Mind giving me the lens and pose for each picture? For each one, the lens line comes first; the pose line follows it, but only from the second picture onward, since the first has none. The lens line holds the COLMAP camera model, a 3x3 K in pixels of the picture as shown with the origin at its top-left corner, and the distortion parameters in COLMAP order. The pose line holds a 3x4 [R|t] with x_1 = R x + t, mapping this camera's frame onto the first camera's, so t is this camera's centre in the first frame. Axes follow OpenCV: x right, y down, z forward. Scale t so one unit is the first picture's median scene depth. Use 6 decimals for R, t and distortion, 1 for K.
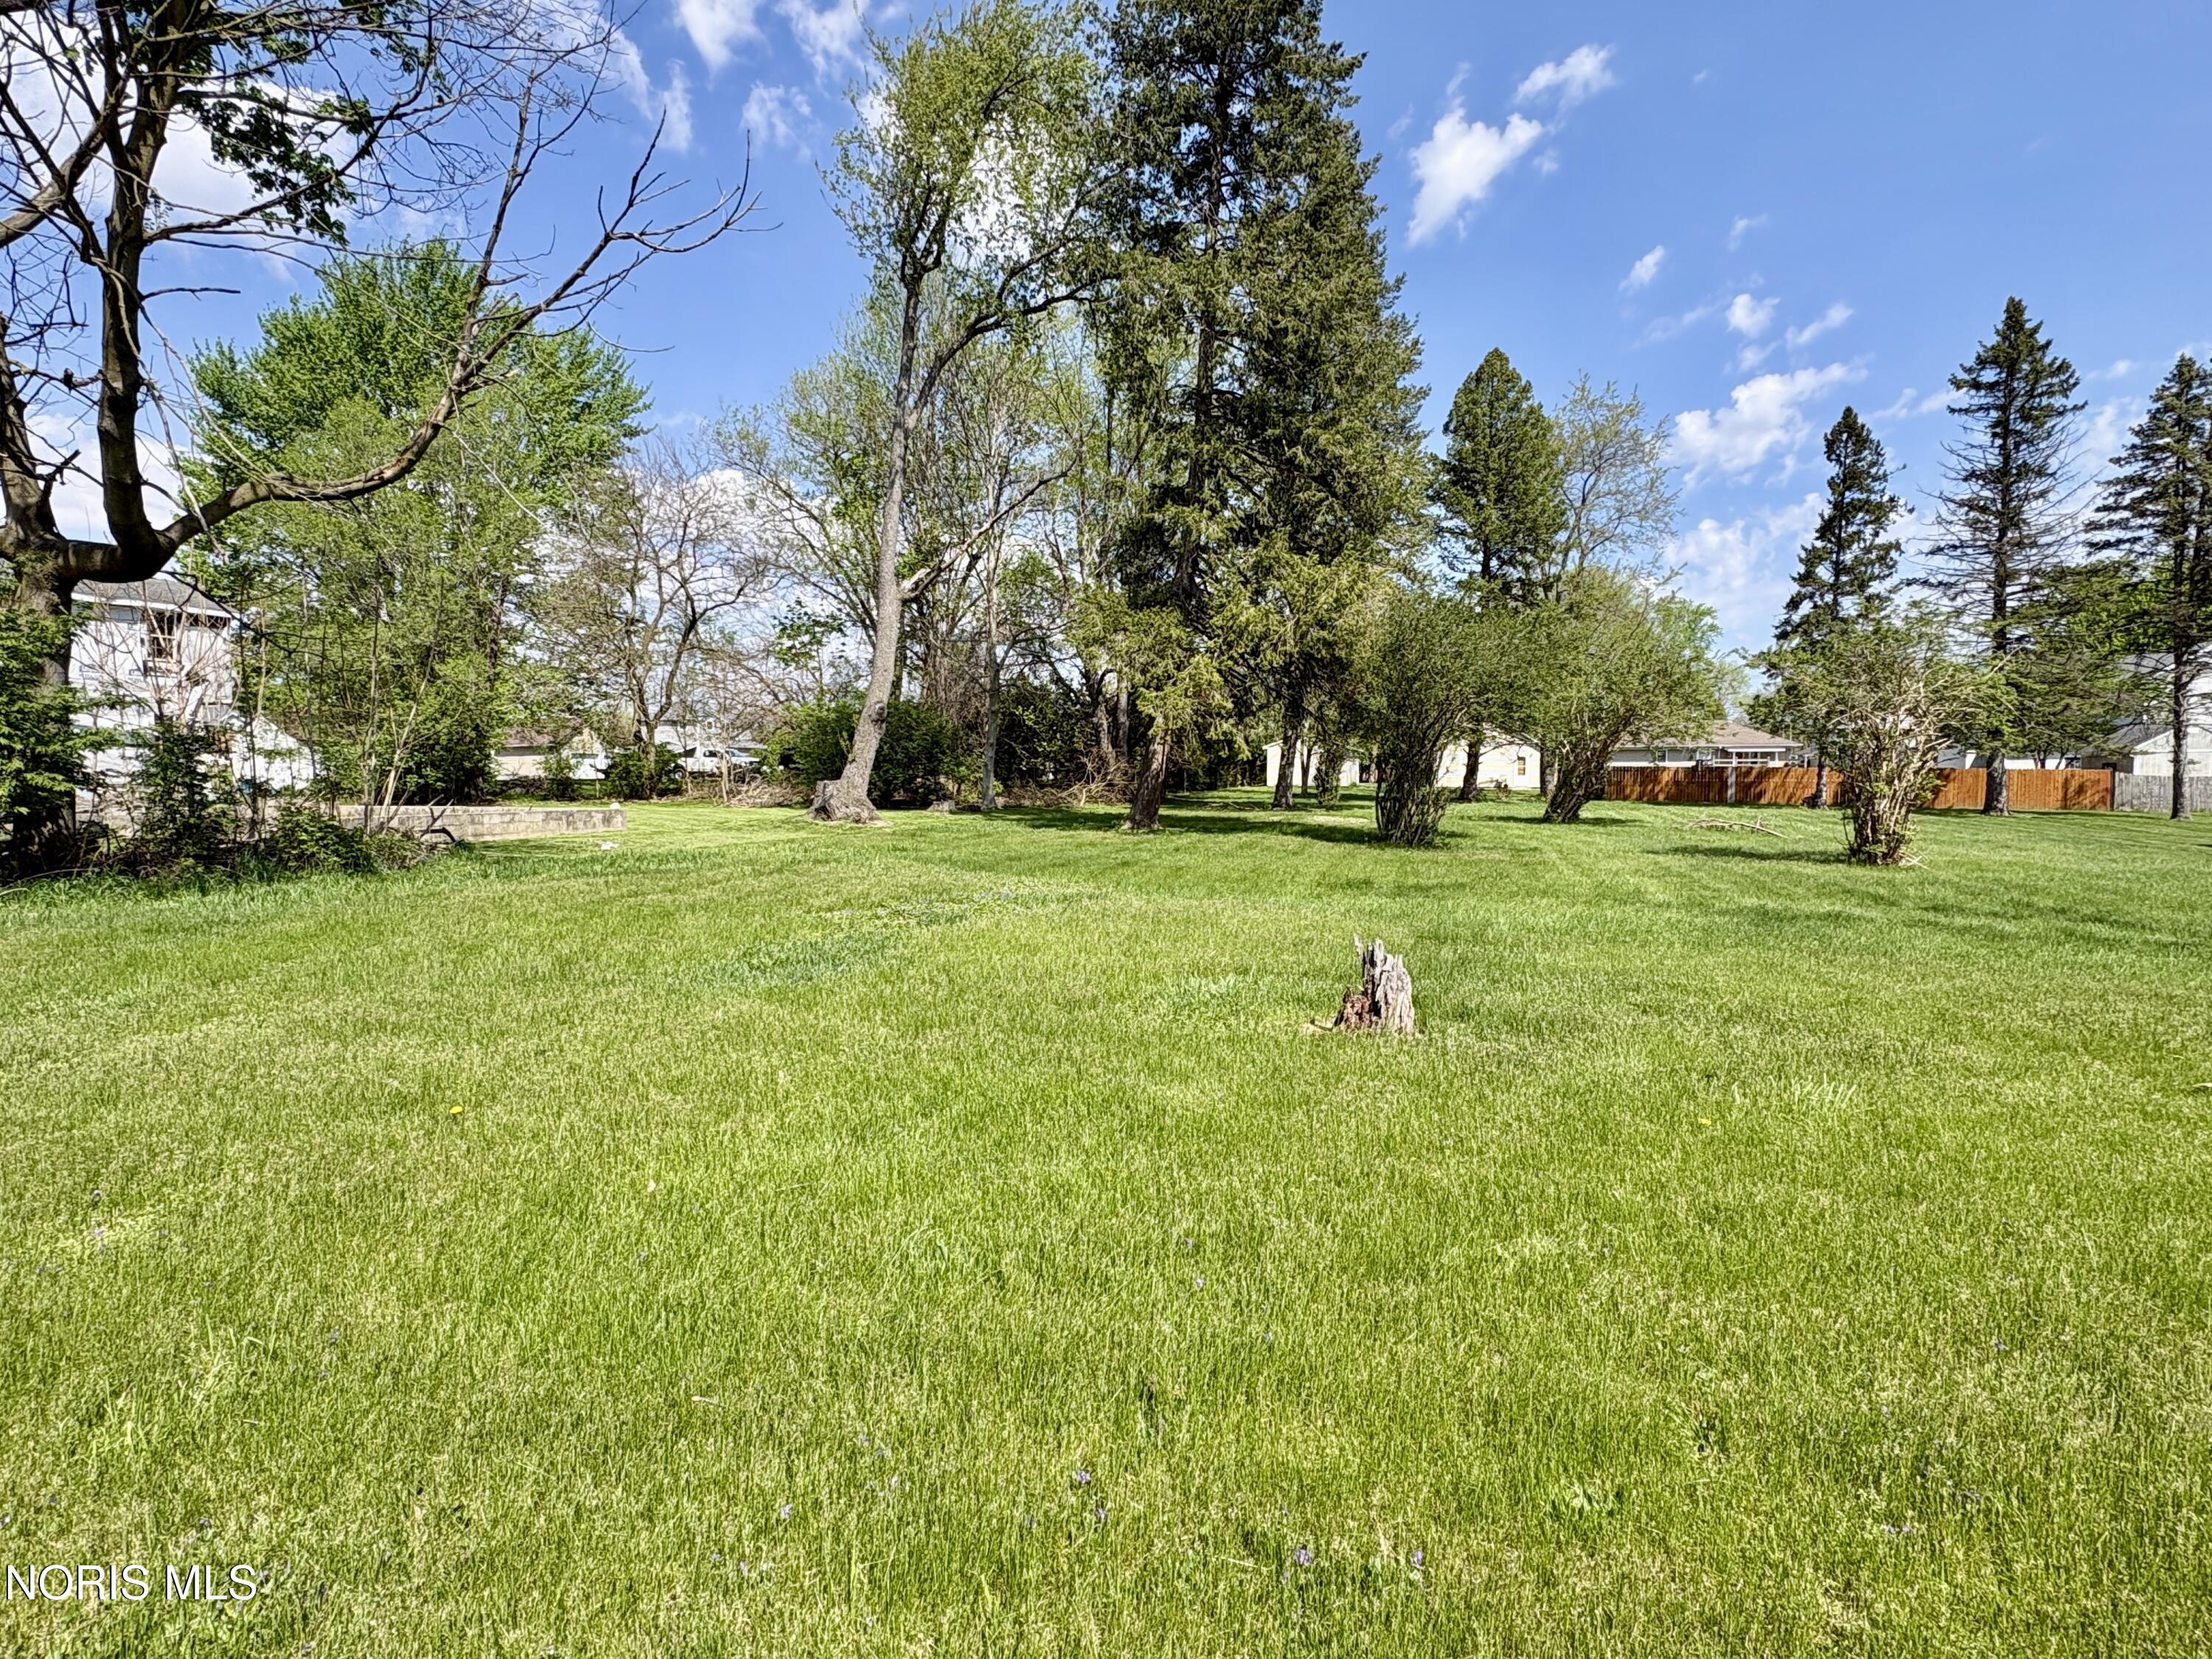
lens RADIAL K [[1111.0, 0, 1098.3], [0, 1111.0, 834.6], [0, 0, 1]] dist [0.000235, -0.001718]
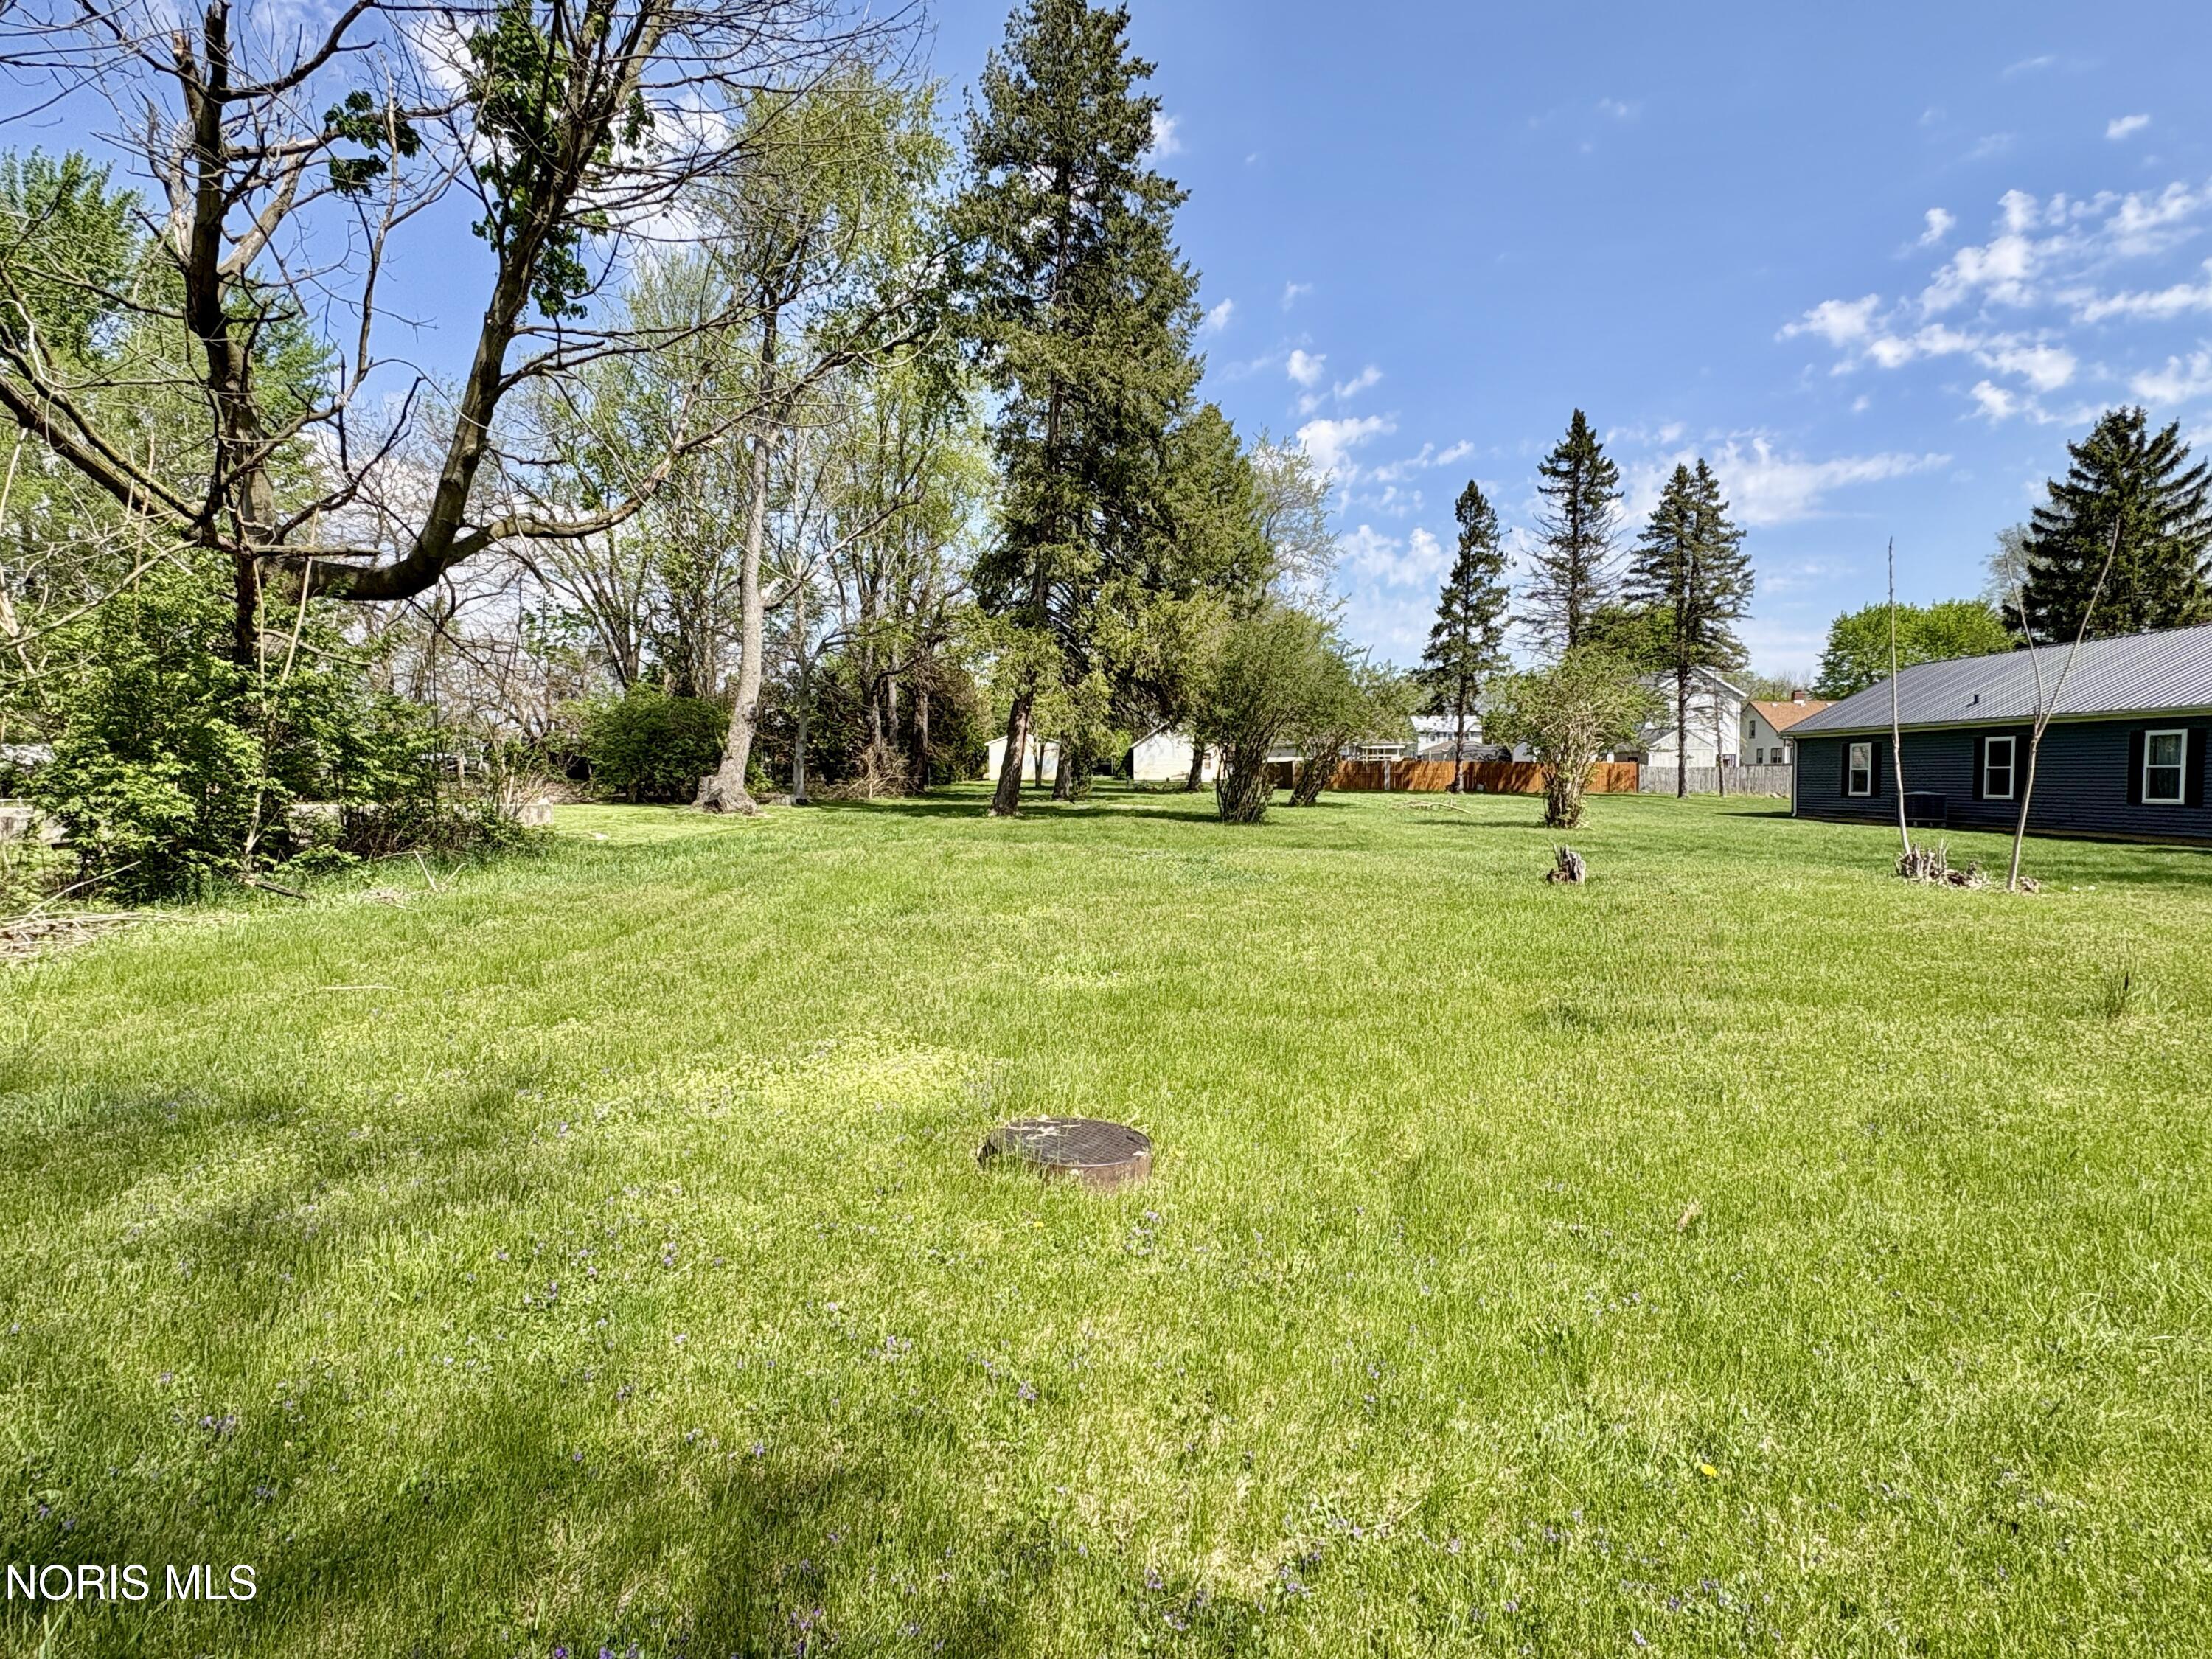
lens RADIAL K [[1111.0, 0, 1103.9], [0, 1111.0, 831.7], [0, 0, 1]] dist [0.000235, -0.001718]
pose [[0.948220, -0.022290, 0.316832, -0.154222], [0.021686, 0.999750, 0.005434, 0.005168], [-0.316873, 0.001718, 0.948466, -0.089103]]
